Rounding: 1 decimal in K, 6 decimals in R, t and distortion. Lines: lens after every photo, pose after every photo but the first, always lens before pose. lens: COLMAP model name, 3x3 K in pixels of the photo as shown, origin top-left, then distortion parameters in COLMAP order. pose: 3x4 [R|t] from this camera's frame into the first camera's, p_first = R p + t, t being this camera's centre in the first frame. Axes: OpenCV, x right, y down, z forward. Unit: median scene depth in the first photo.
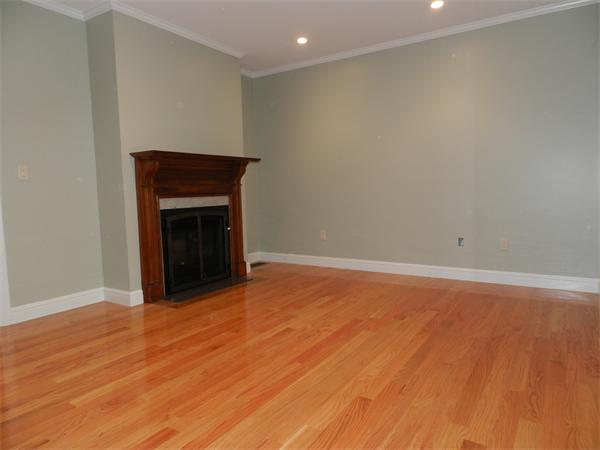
lens RADIAL K [[407.7, 0, 302.8], [0, 407.7, 224.3], [0, 0, 1]] dist [0.022609, 0.000852]
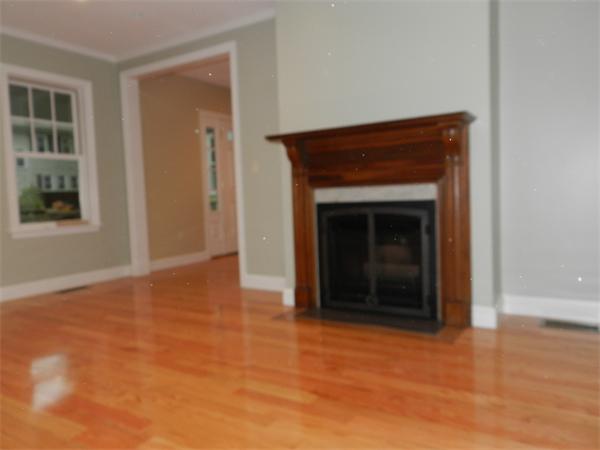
lens RADIAL K [[452.2, 0, 303.3], [0, 452.2, 222.9], [0, 0, 1]] dist [0.007356, -0.001582]
pose [[0.010112, 0.080132, -0.996733, 0.566355], [-0.050249, 0.995565, 0.079529, -0.066483], [0.998686, 0.049281, 0.014094, 0.957677]]
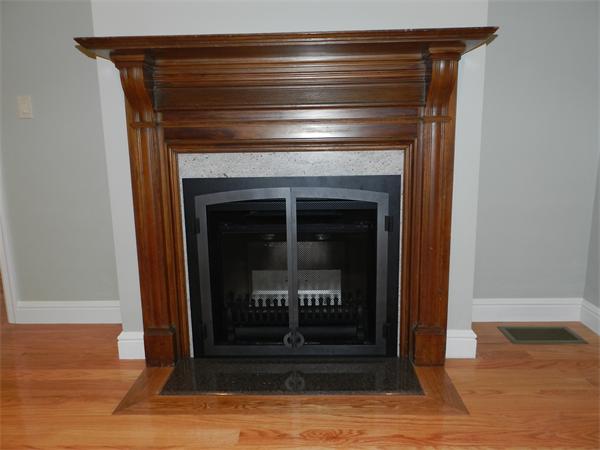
lens RADIAL K [[452.2, 0, 303.3], [0, 452.2, 222.9], [0, 0, 1]] dist [0.007356, -0.001582]
pose [[0.515469, 0.171597, -0.839551, 0.151110], [-0.069031, 0.984876, 0.158917, -0.075994], [0.854123, -0.023962, 0.519518, 0.846186]]
